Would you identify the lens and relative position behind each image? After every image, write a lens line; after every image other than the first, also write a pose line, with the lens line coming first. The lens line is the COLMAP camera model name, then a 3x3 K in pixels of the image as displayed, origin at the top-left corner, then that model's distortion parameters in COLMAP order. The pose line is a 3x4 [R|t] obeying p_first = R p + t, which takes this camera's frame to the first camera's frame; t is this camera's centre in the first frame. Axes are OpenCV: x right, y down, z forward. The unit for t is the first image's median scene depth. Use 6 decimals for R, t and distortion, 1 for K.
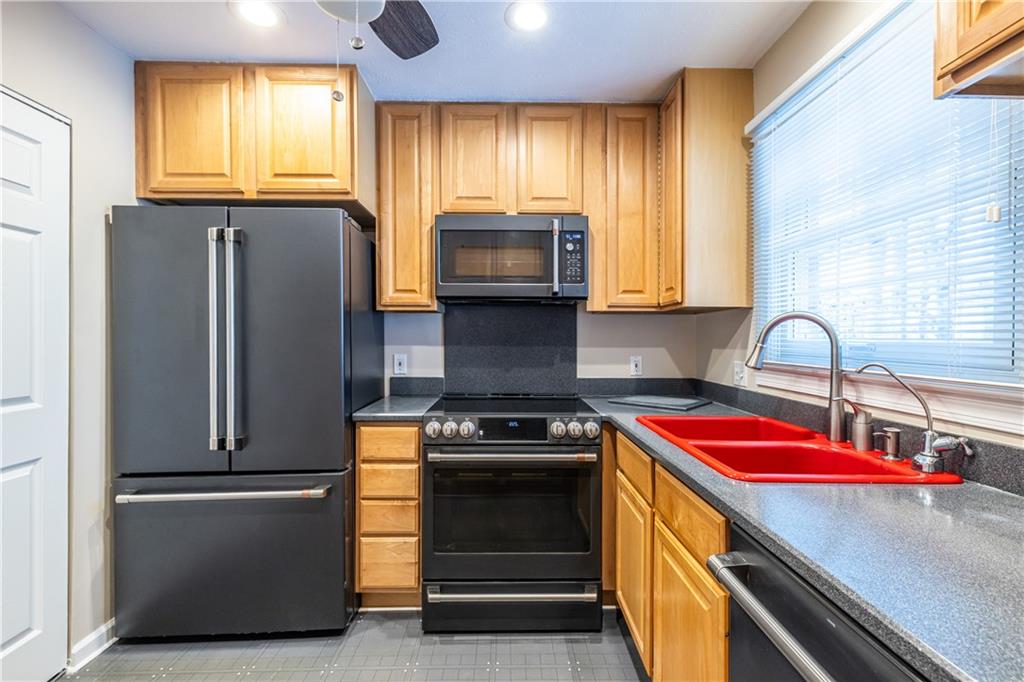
lens RADIAL K [[439.6, 0, 527.1], [0, 439.6, 328.8], [0, 0, 1]] dist [-0.000506, -0.000264]
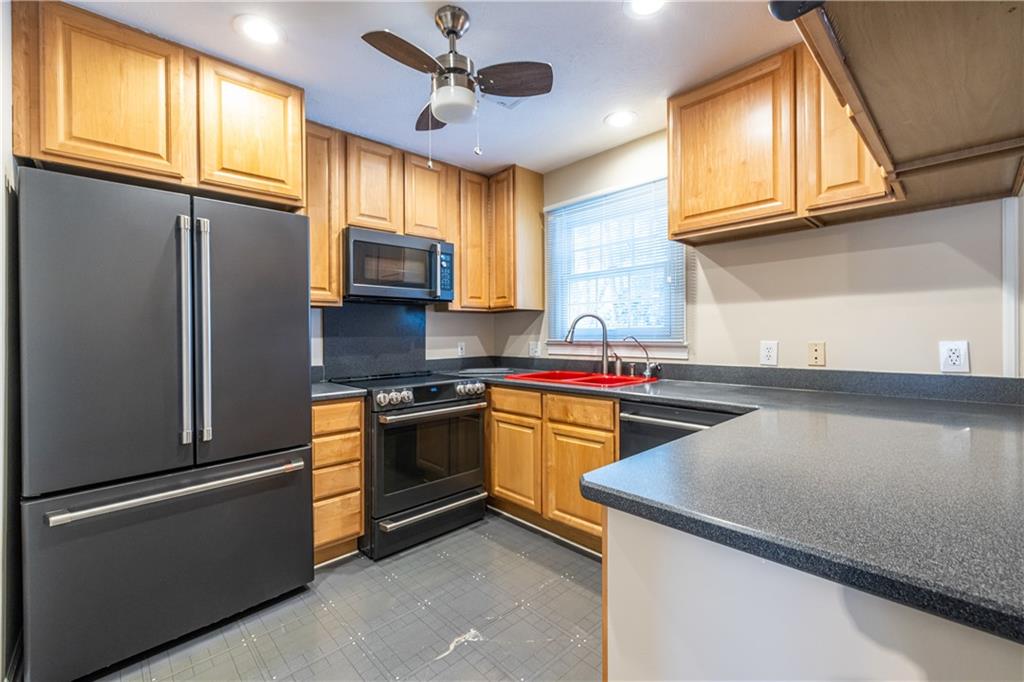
lens RADIAL K [[422.1, 0, 499.0], [0, 422.1, 319.7], [0, 0, 1]] dist [0.002047, 0.000961]
pose [[0.756900, 0.009632, 0.653460, -0.727840], [0.000890, 0.999875, -0.015770, 0.014589], [-0.653530, 0.012518, 0.756797, -0.155055]]
